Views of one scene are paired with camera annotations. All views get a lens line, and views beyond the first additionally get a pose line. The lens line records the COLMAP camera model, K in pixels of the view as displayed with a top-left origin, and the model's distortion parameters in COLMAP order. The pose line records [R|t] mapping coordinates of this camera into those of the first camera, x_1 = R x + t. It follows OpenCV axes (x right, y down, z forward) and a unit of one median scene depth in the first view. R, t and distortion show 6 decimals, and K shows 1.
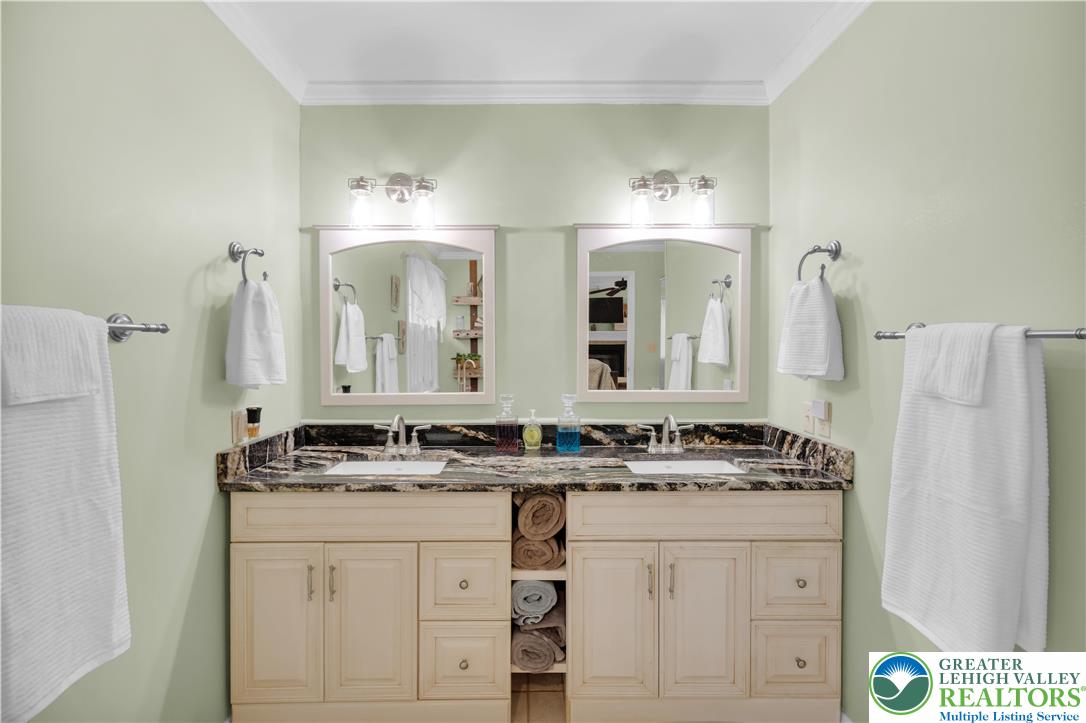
lens RADIAL K [[463.7, 0, 532.1], [0, 463.7, 344.7], [0, 0, 1]] dist [-0.001316, 0.000136]
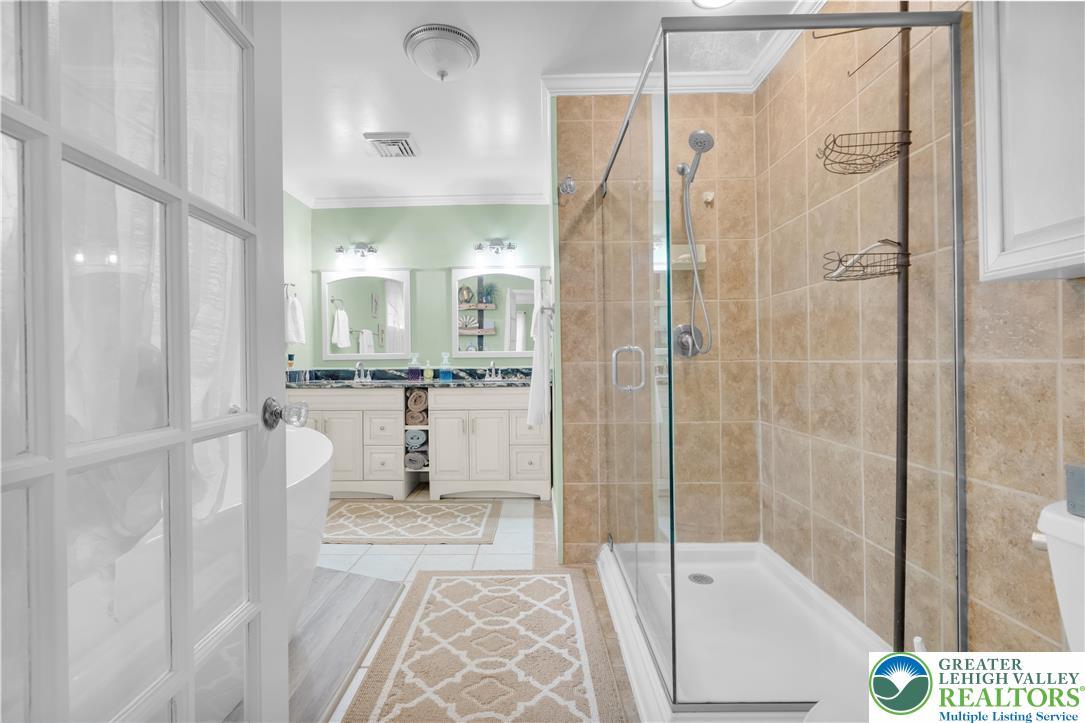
lens RADIAL K [[463.3, 0, 535.1], [0, 463.3, 358.1], [0, 0, 1]] dist [-0.001316, 0.000136]
pose [[0.999625, -0.008407, -0.026062, 0.522681], [0.008210, 0.999937, -0.007646, 0.150208], [0.026125, 0.007429, 0.999631, -0.990190]]
